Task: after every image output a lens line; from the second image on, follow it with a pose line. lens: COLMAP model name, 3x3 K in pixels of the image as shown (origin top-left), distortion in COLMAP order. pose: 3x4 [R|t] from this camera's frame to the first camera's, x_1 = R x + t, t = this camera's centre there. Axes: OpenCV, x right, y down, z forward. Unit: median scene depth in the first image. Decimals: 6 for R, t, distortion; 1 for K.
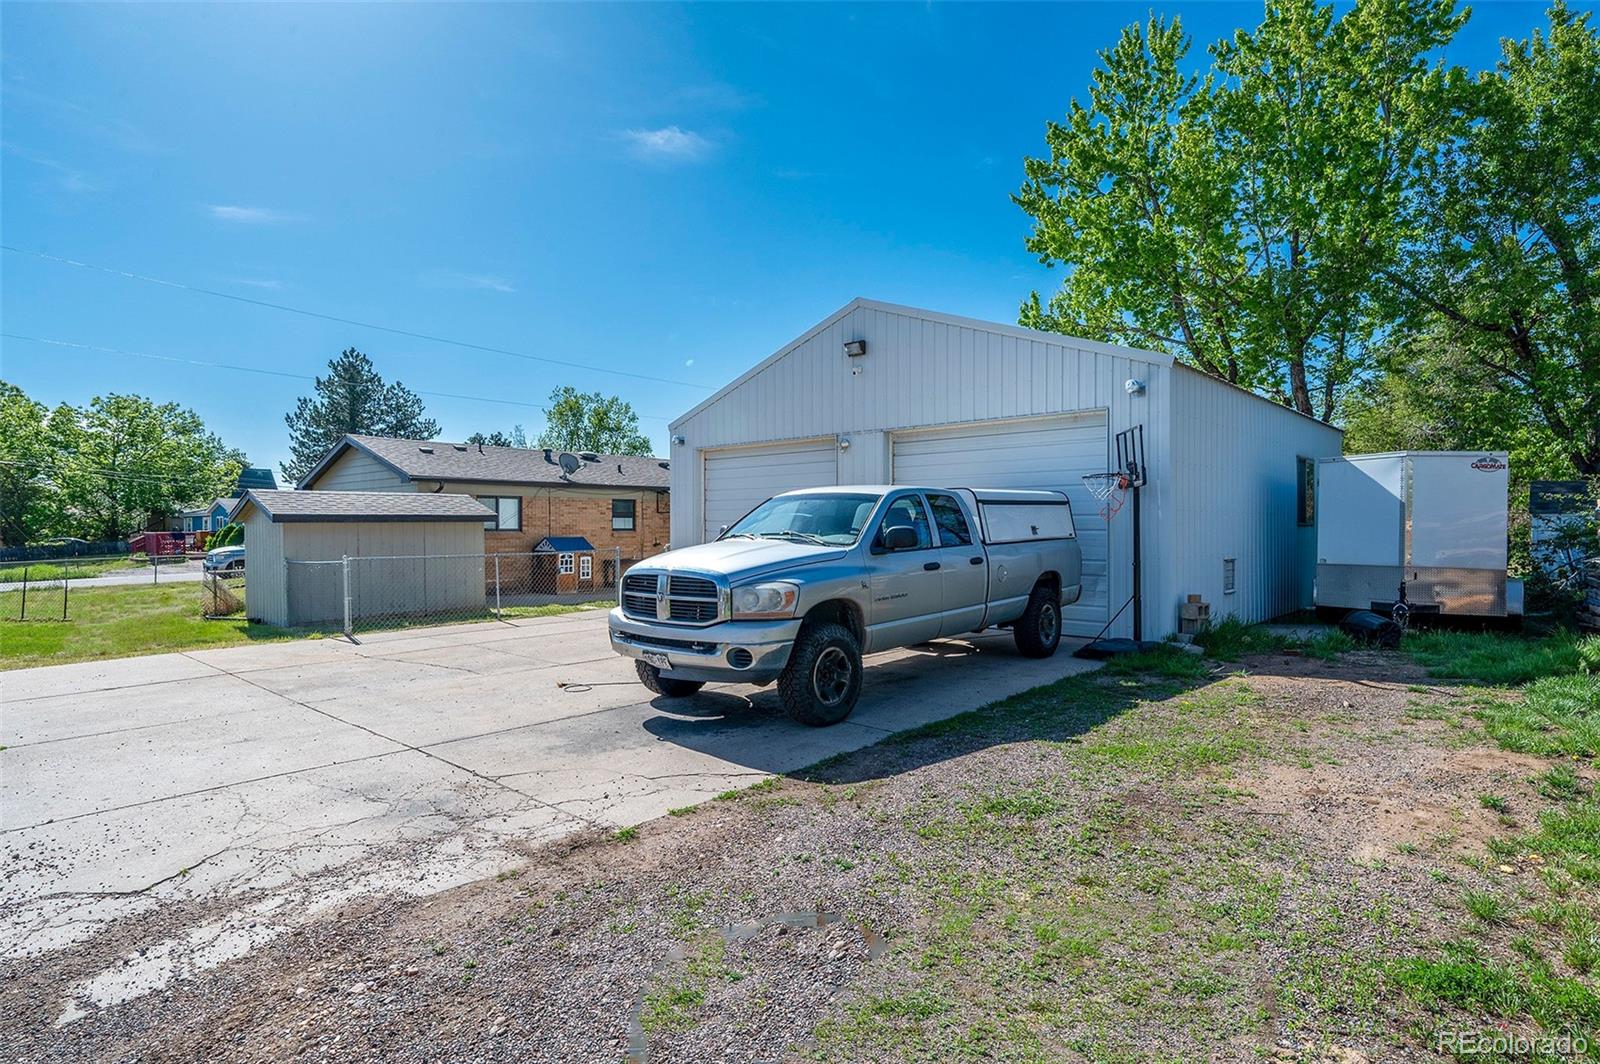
lens RADIAL K [[827.5, 0, 800.0], [0, 827.5, 532.0], [0, 0, 1]] dist [-0.002043, -0.000127]
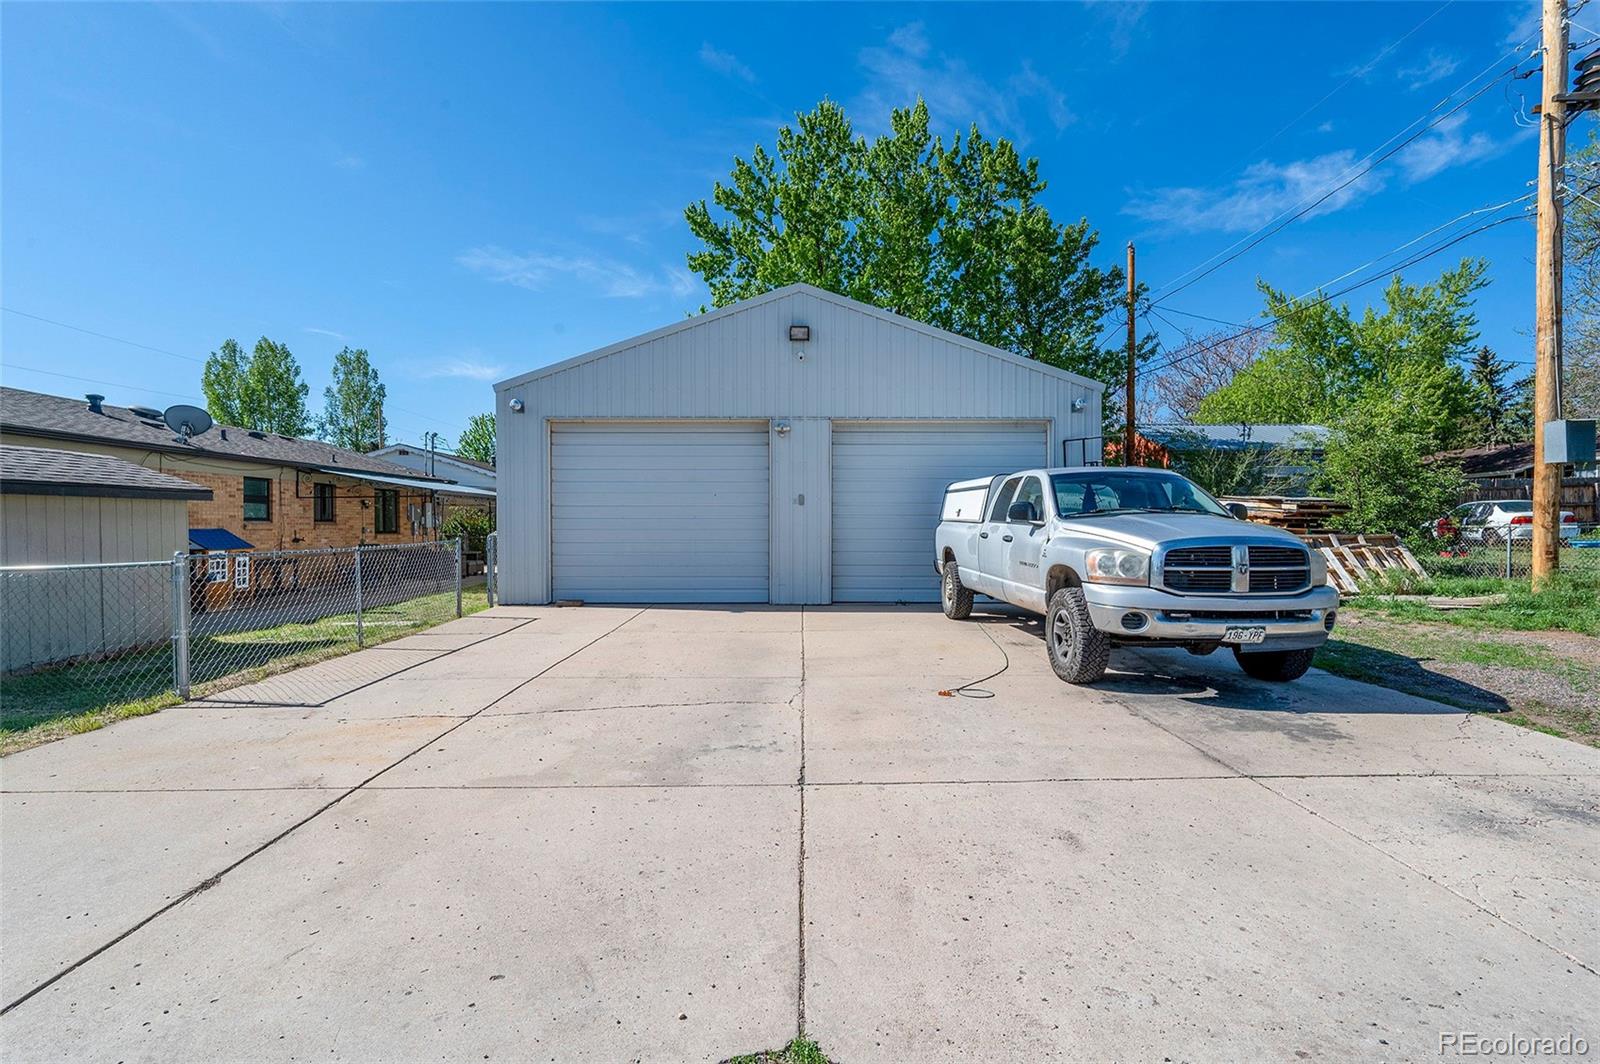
lens RADIAL K [[740.6, 0, 800.0], [0, 740.6, 532.0], [0, 0, 1]] dist [-0.003894, -0.000430]
pose [[0.728914, -0.006526, 0.684574, -0.351500], [0.005512, 0.999978, 0.003664, 0.009155], [-0.684583, 0.001102, 0.728934, 0.225174]]
